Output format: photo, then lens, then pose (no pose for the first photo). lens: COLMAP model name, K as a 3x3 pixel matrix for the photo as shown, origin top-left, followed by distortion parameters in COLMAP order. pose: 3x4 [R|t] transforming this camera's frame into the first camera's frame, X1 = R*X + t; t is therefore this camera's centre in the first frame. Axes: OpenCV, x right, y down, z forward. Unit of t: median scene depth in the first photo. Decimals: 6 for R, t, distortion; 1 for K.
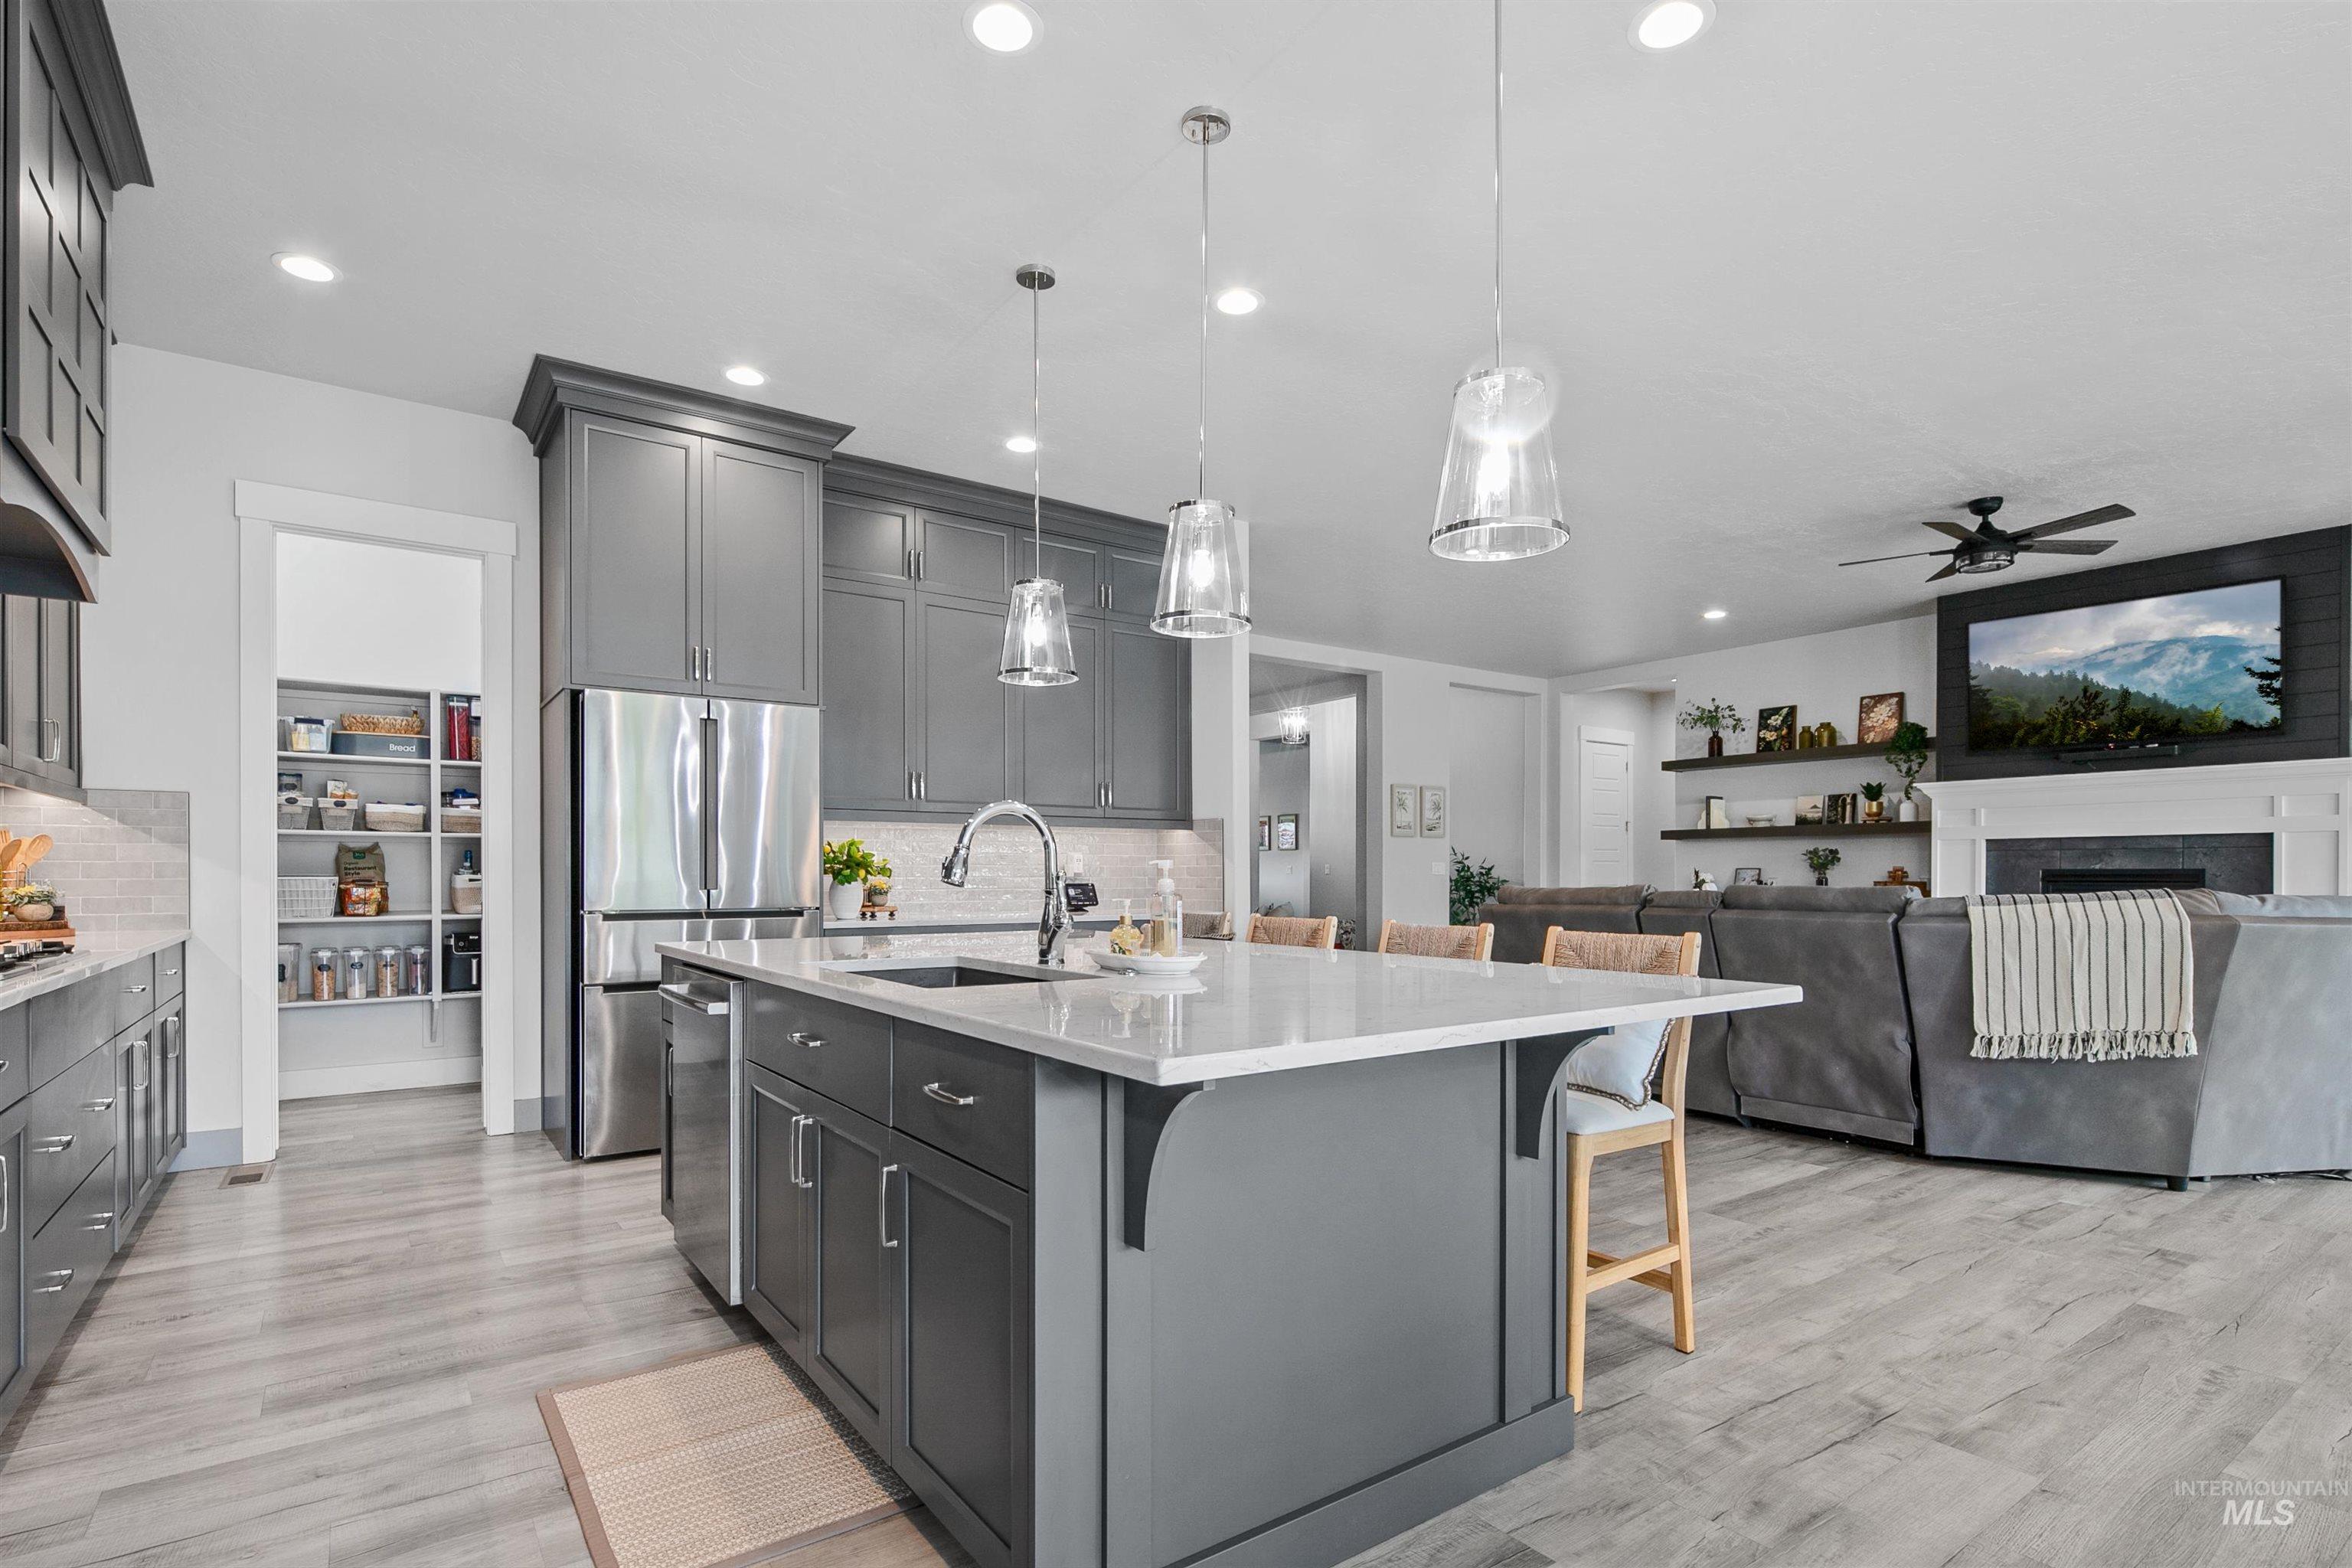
lens RADIAL K [[1145.4, 0, 1165.7], [0, 1145.4, 880.4], [0, 0, 1]] dist [0.000983, -0.000425]
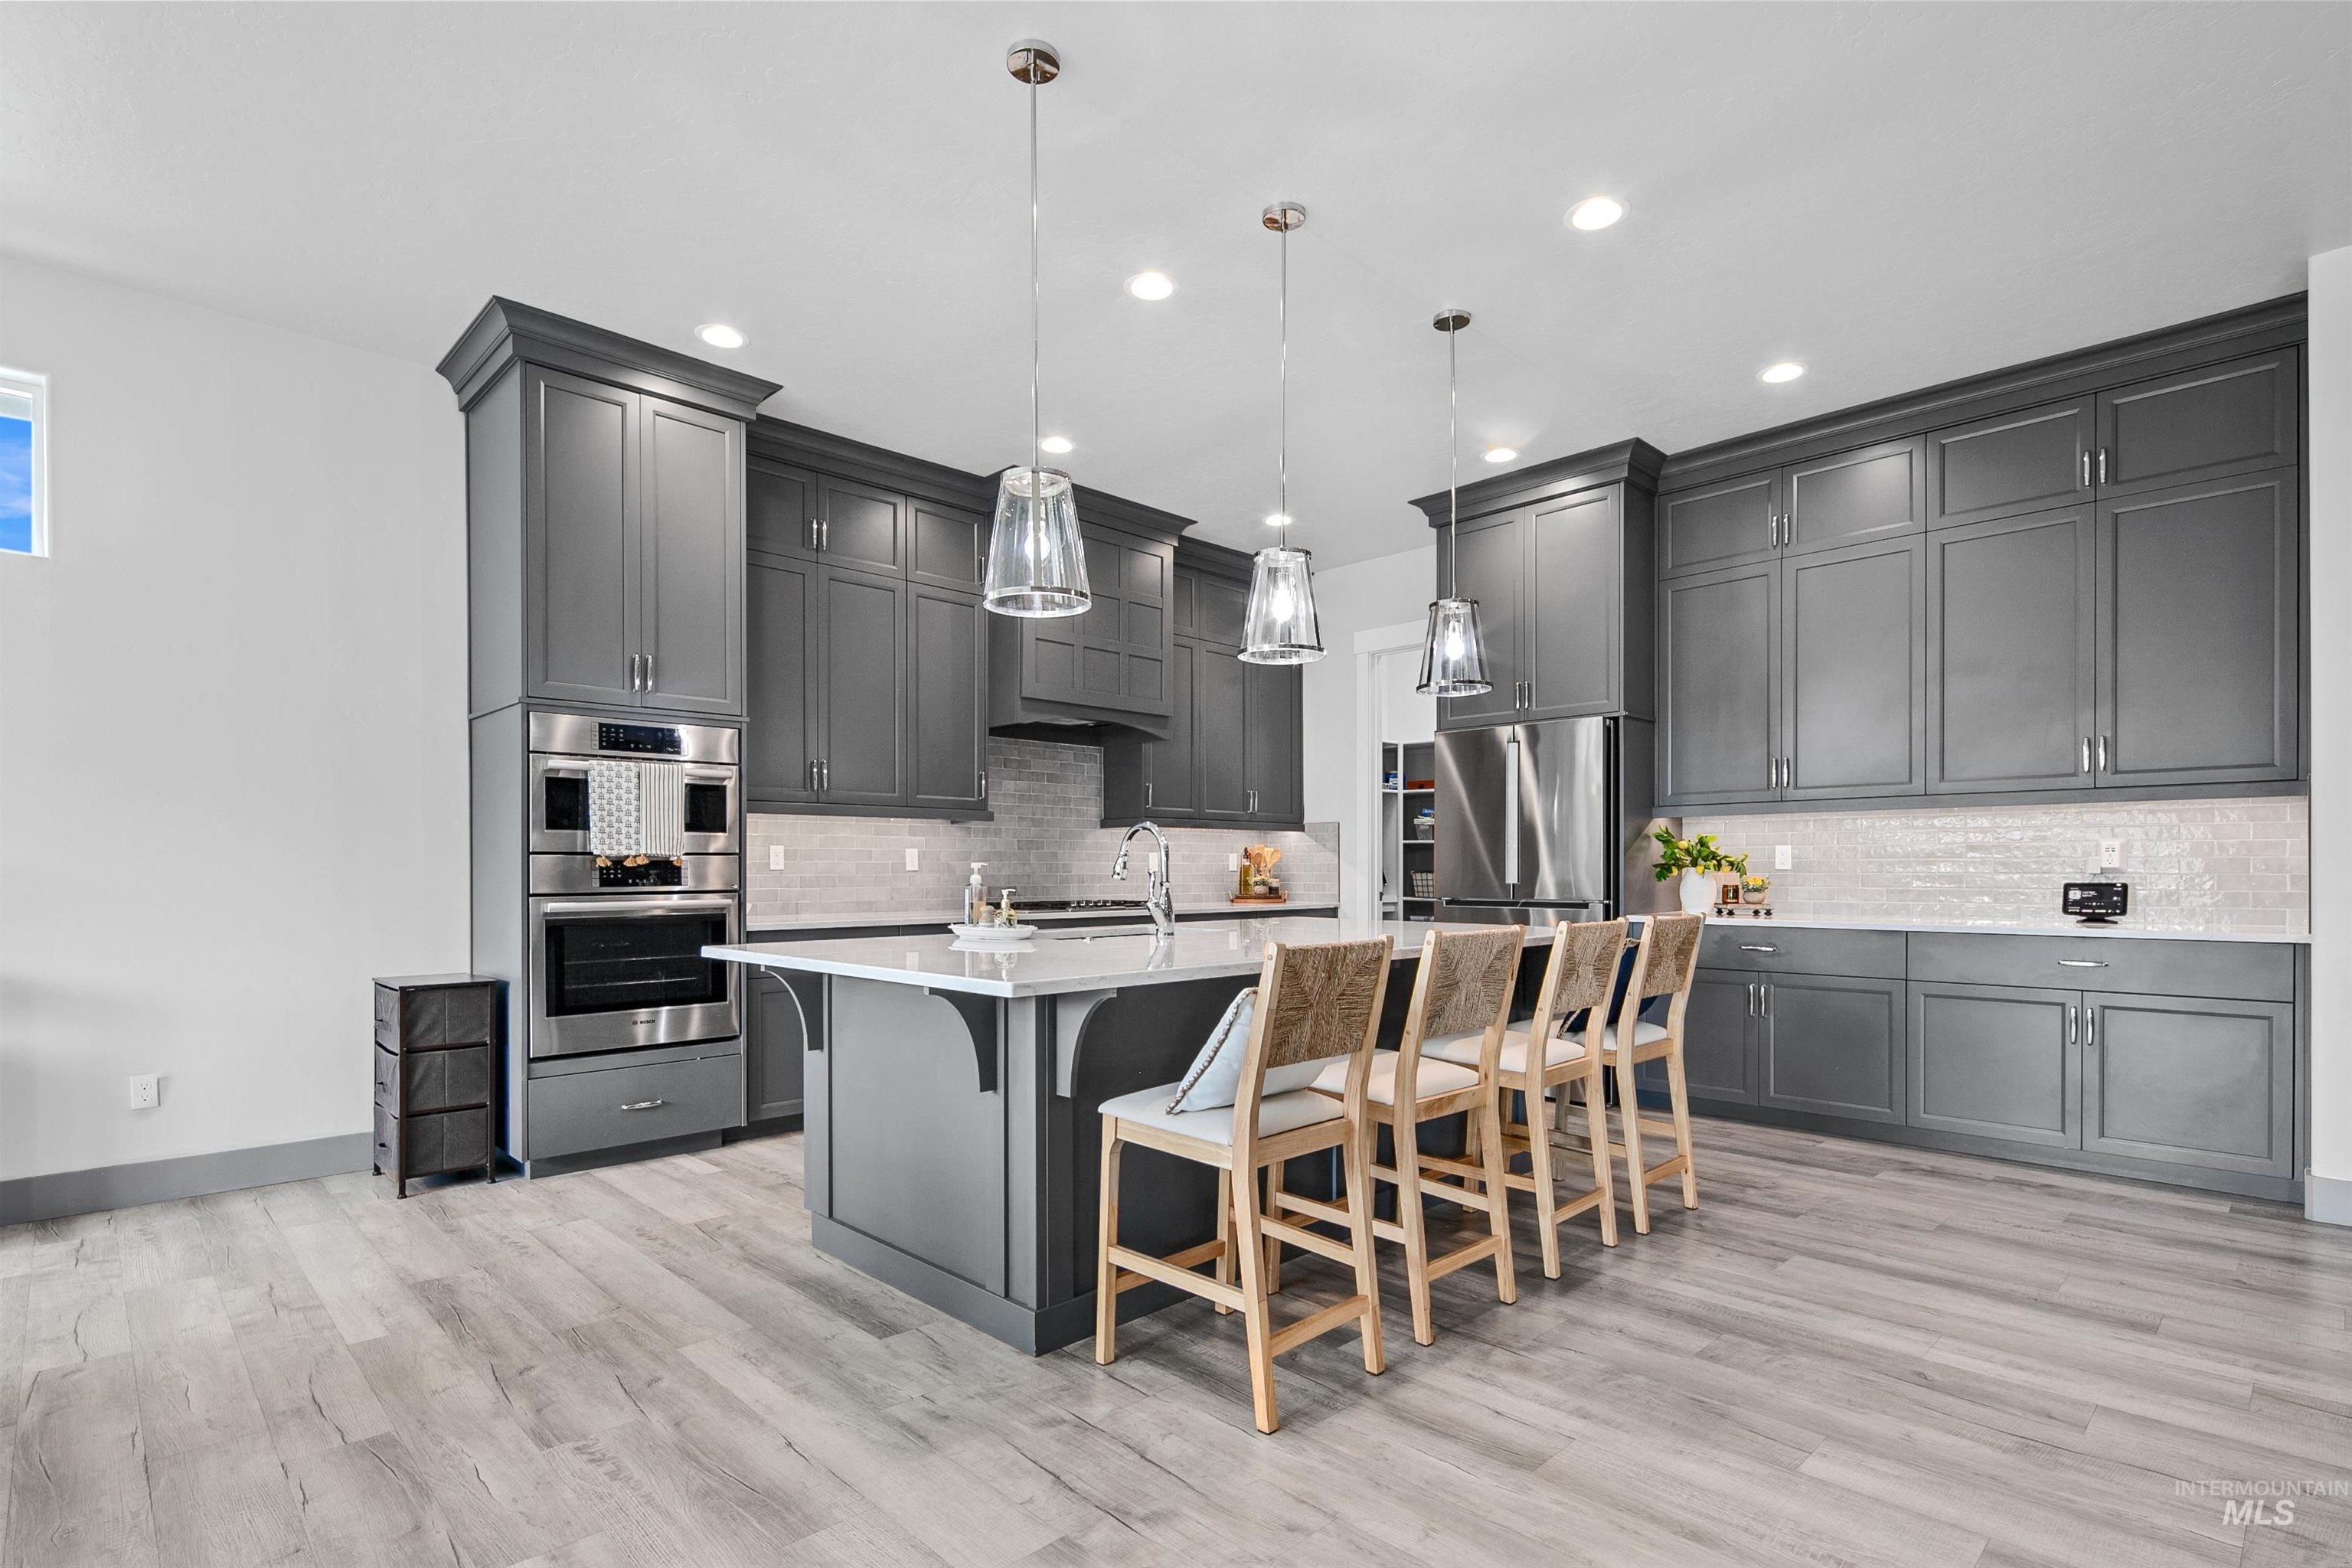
lens RADIAL K [[1145.4, 0, 1165.7], [0, 1145.4, 880.4], [0, 0, 1]] dist [0.000983, -0.000425]
pose [[0.144051, 0.009596, -0.989524, 0.610296], [-0.002670, 0.999953, 0.009309, -0.004070], [0.989567, 0.001301, 0.144070, 0.380068]]
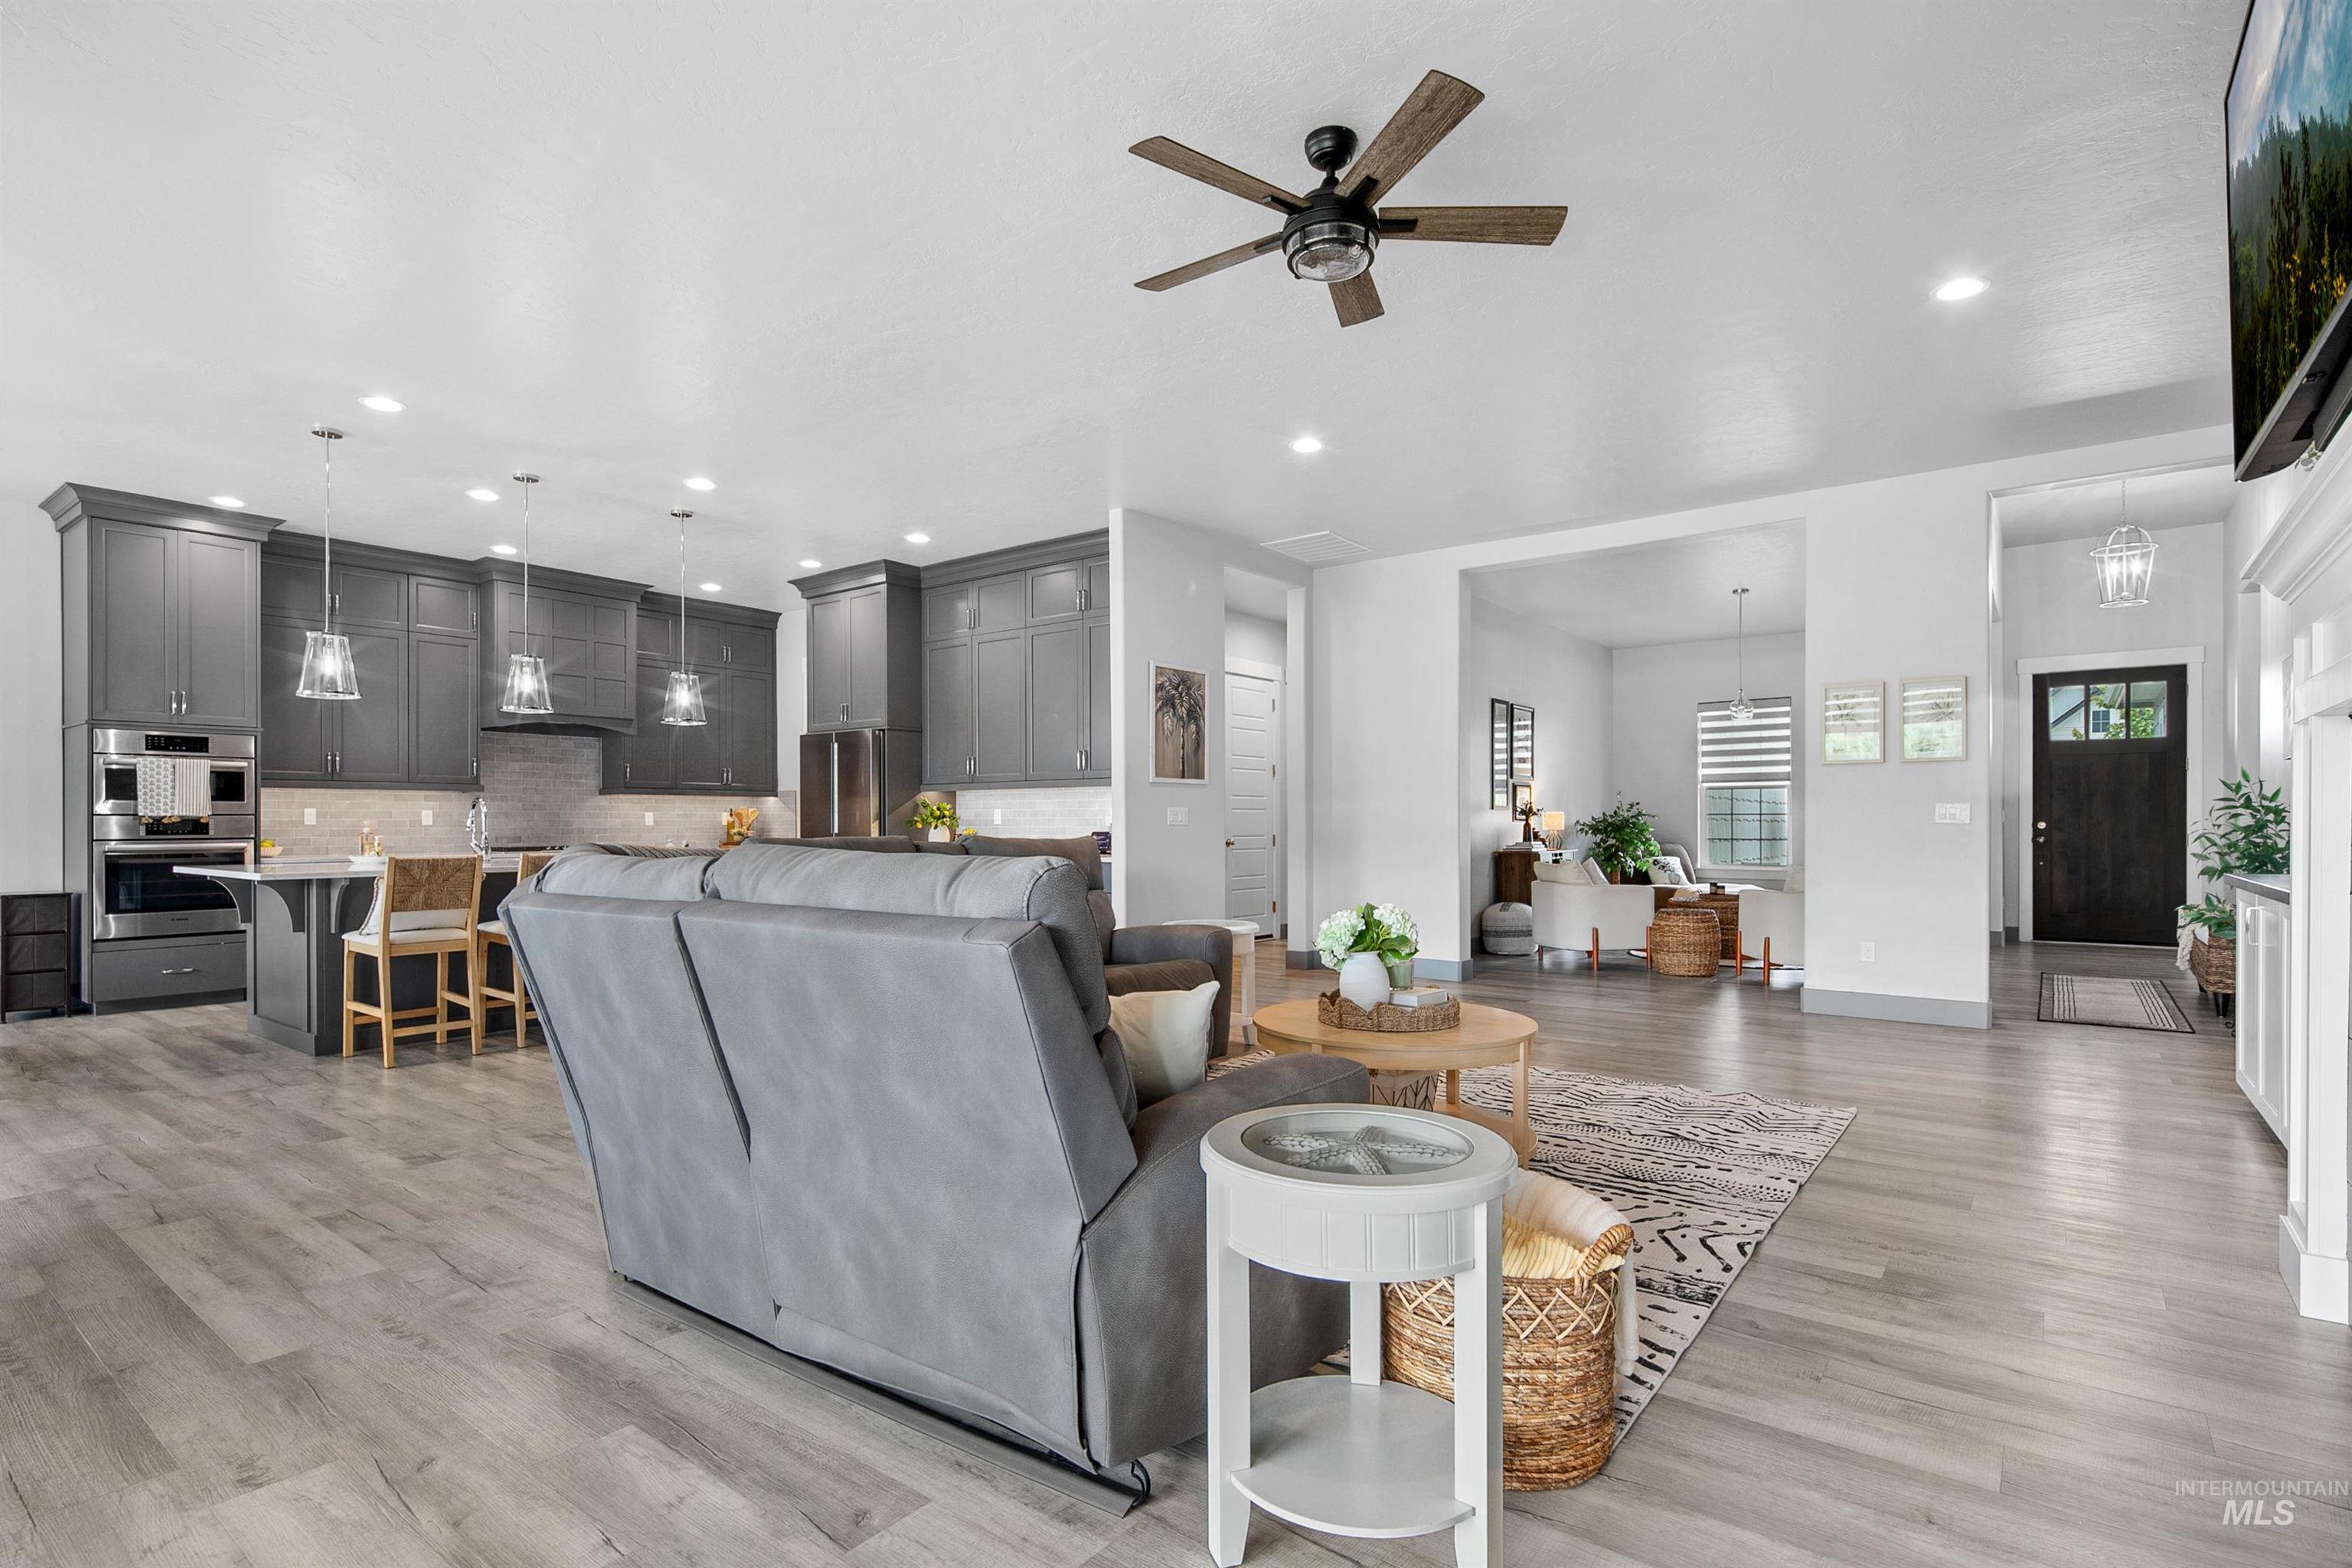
lens RADIAL K [[1141.5, 0, 1162.9], [0, 1141.5, 827.9], [0, 0, 1]] dist [-0.000488, -0.000130]
pose [[0.283759, 0.003721, -0.958889, 1.293226], [-0.001787, 0.999993, 0.003352, -0.005818], [0.958894, 0.000762, 0.283763, 0.819001]]
